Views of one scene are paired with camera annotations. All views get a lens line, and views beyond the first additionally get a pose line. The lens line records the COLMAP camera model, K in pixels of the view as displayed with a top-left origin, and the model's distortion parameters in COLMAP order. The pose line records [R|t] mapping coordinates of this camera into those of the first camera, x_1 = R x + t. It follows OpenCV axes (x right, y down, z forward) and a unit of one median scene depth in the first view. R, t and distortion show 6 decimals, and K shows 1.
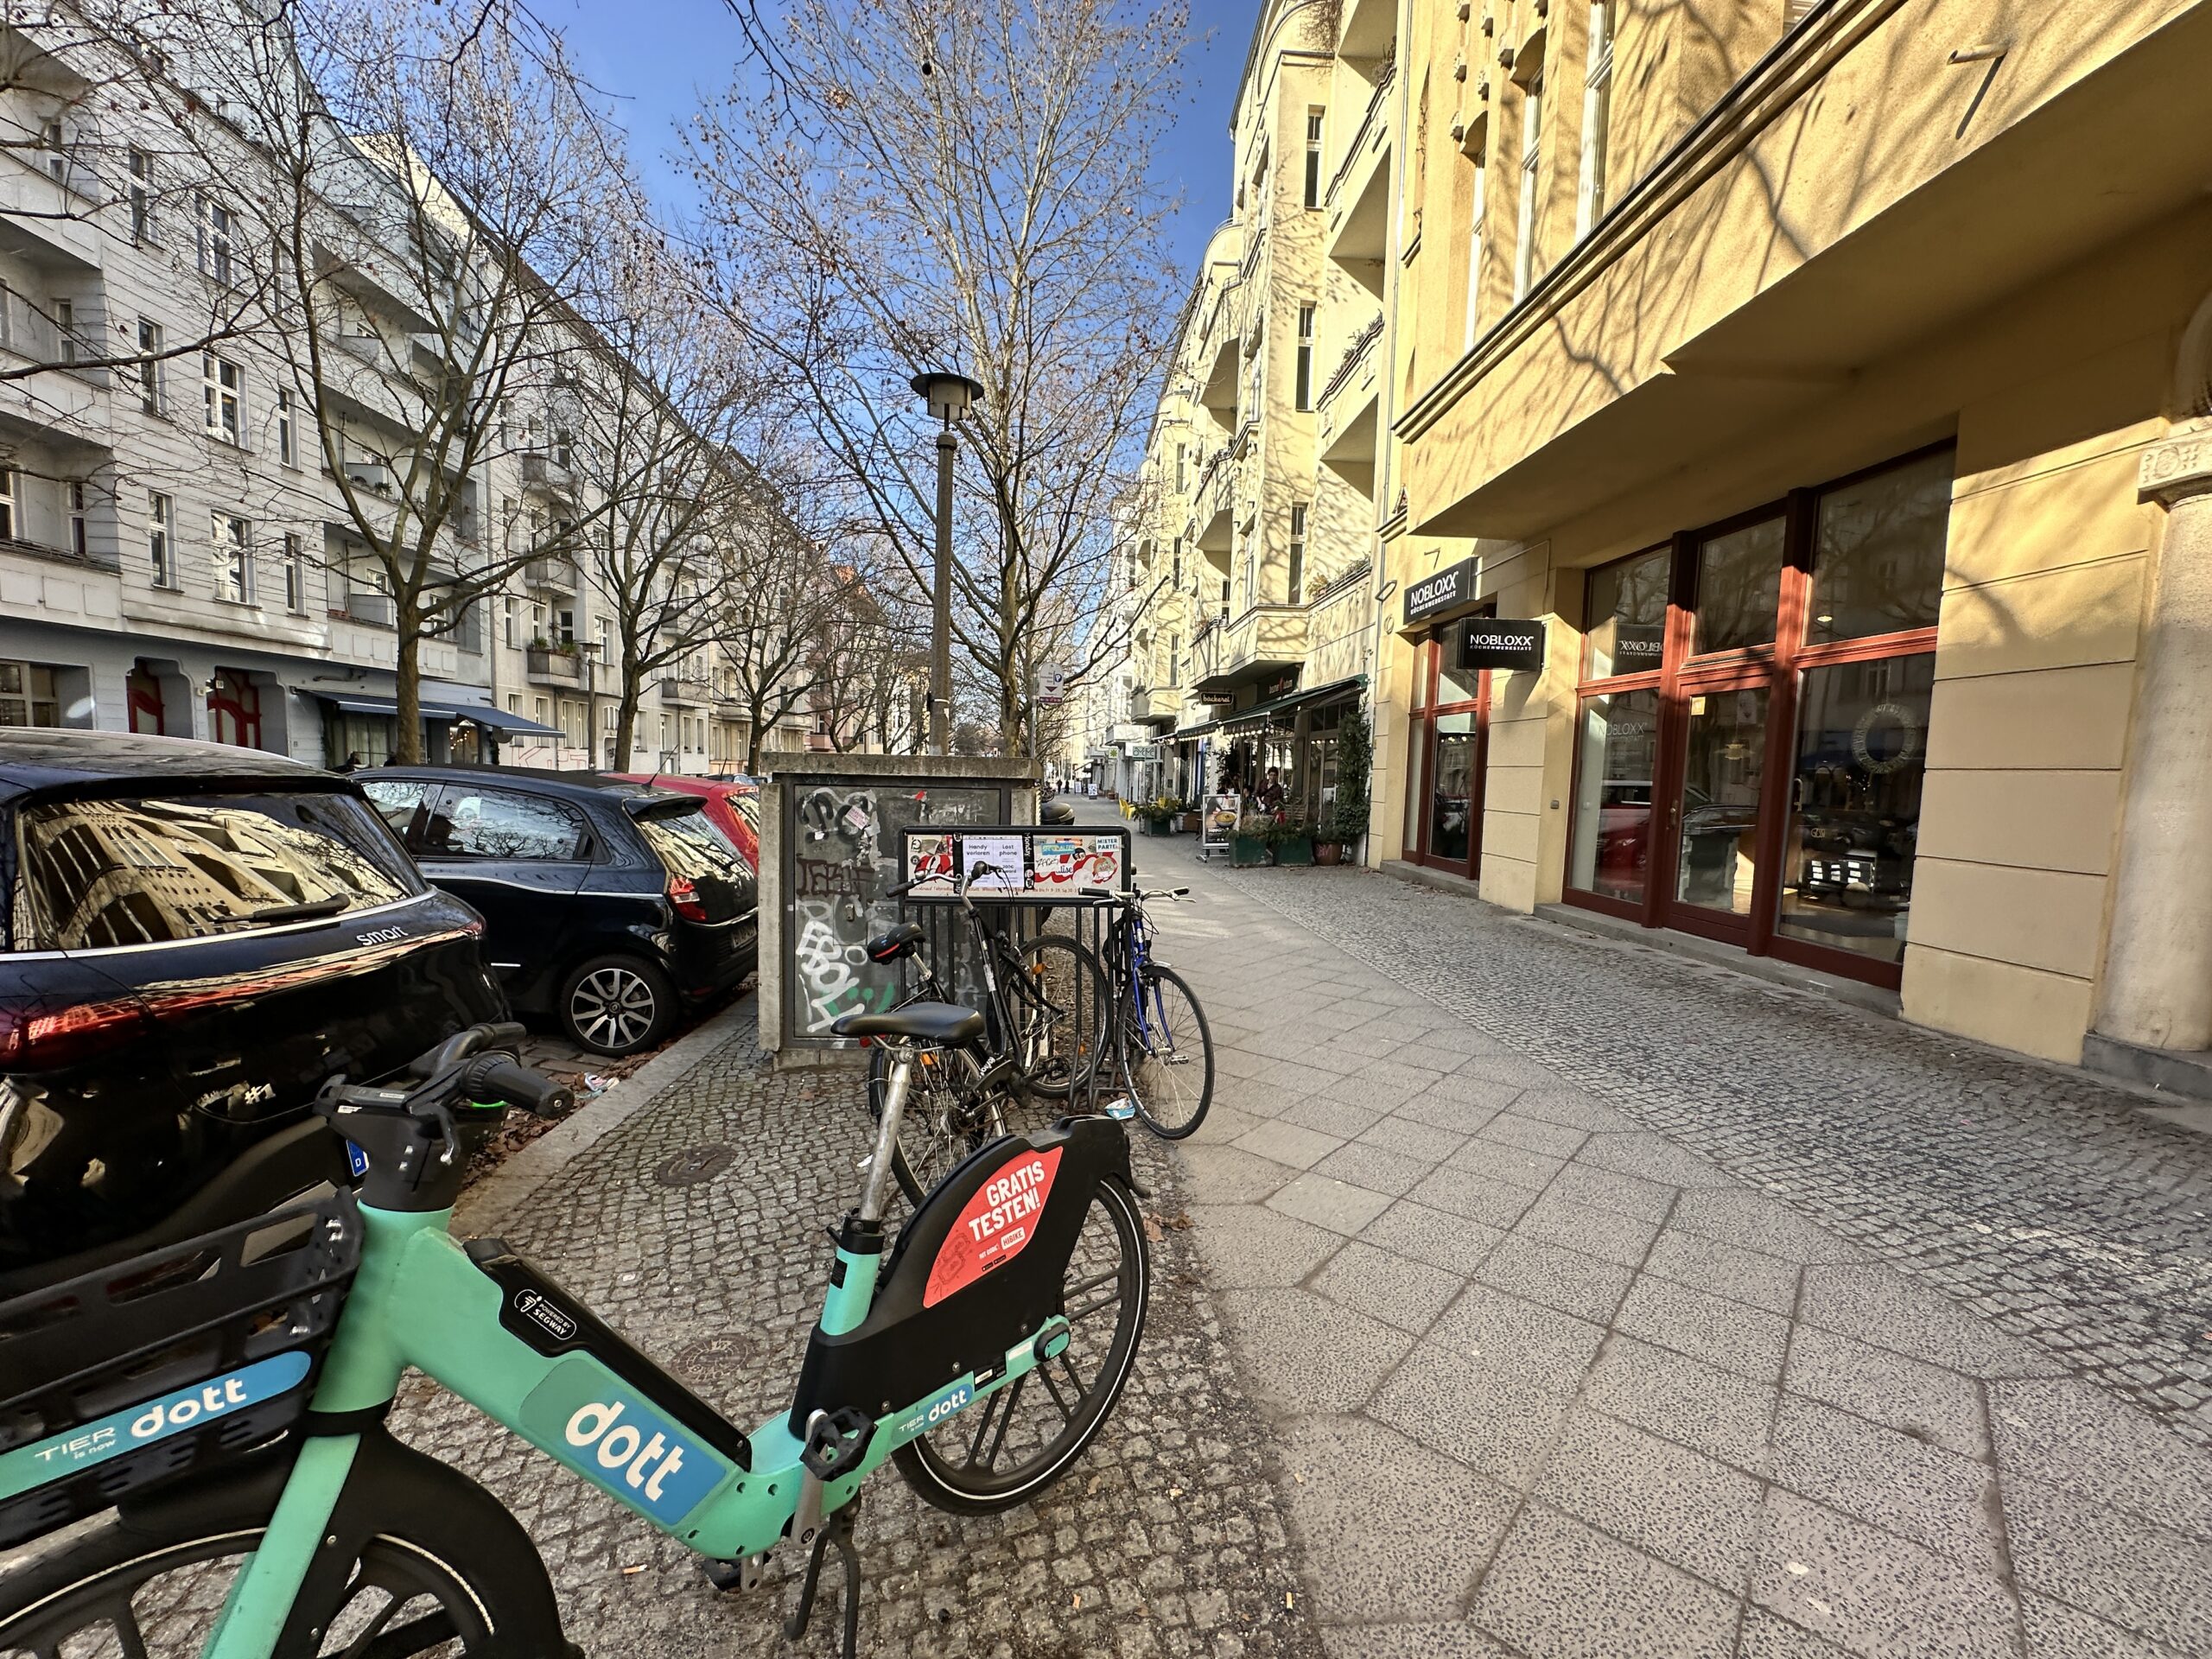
lens RADIAL K [[892.2, 0, 1102.2], [0, 892.2, 831.4], [0, 0, 1]] dist [0.003397, 0.000334]
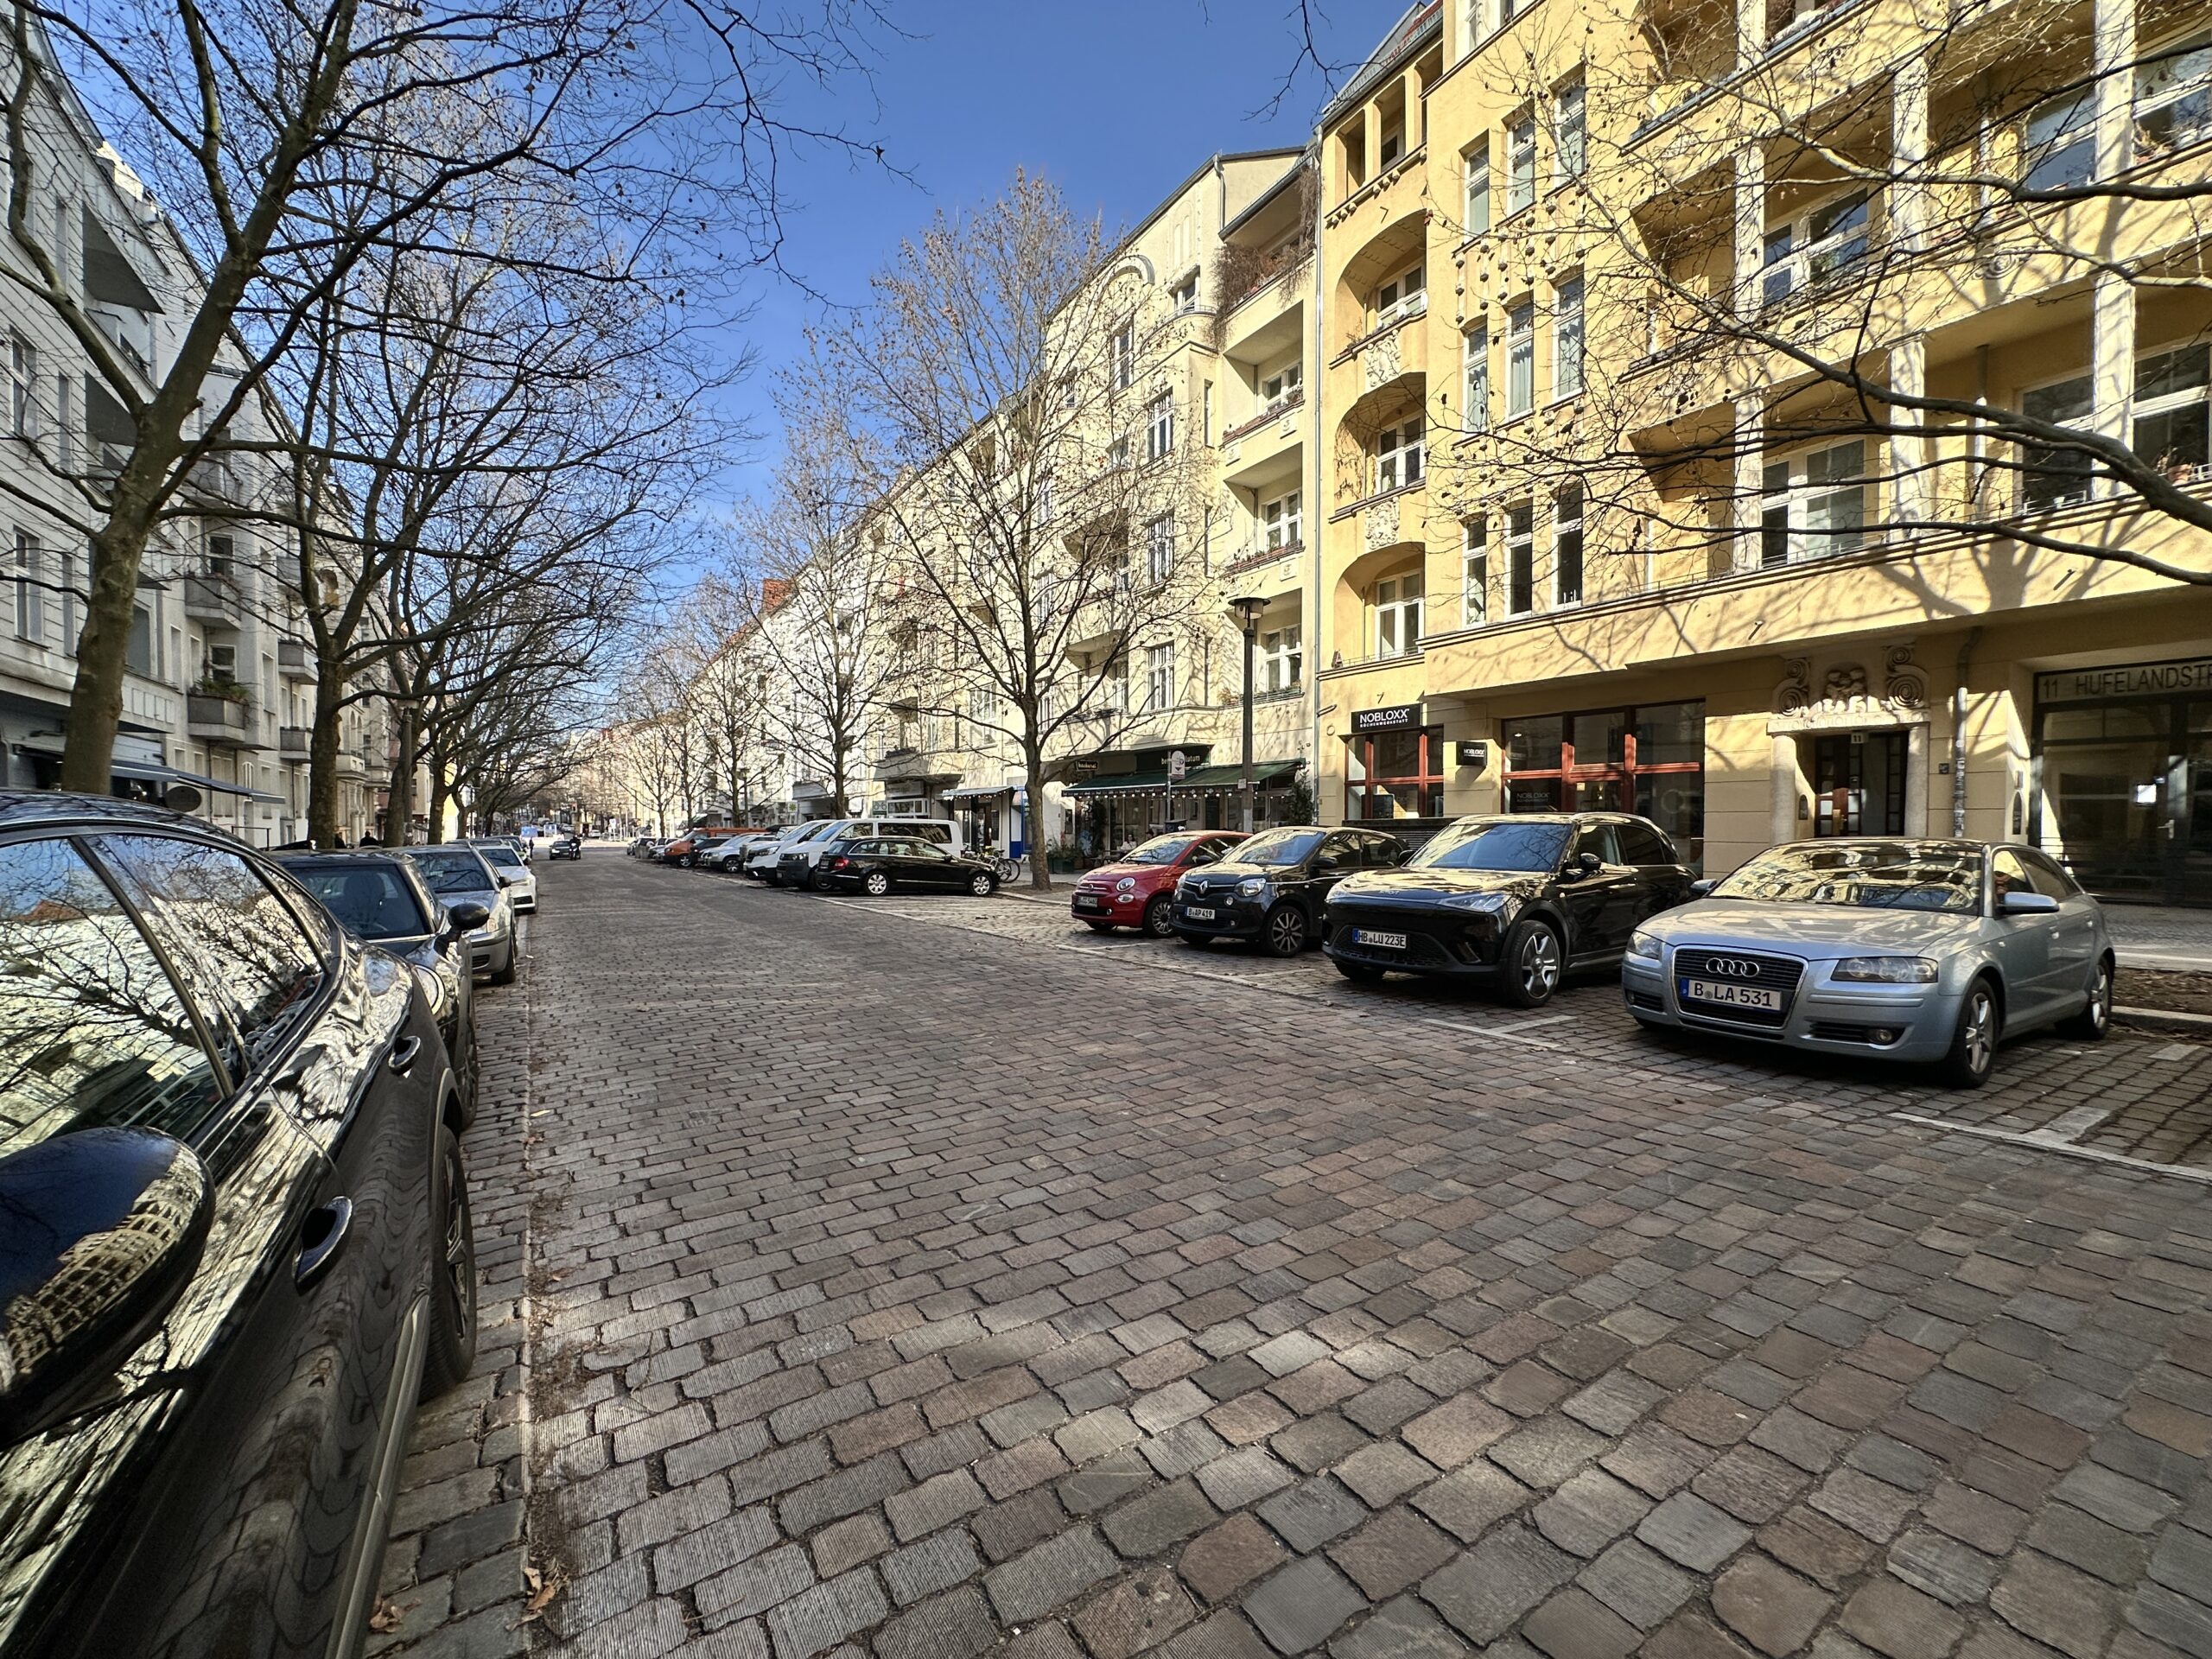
lens RADIAL K [[892.2, 0, 1098.0], [0, 892.2, 833.1], [0, 0, 1]] dist [0.003397, 0.000334]
pose [[0.870637, -0.033247, 0.490801, -1.585636], [0.058871, 0.997585, -0.036857, -0.006875], [-0.488390, 0.060983, 0.870492, -0.409386]]
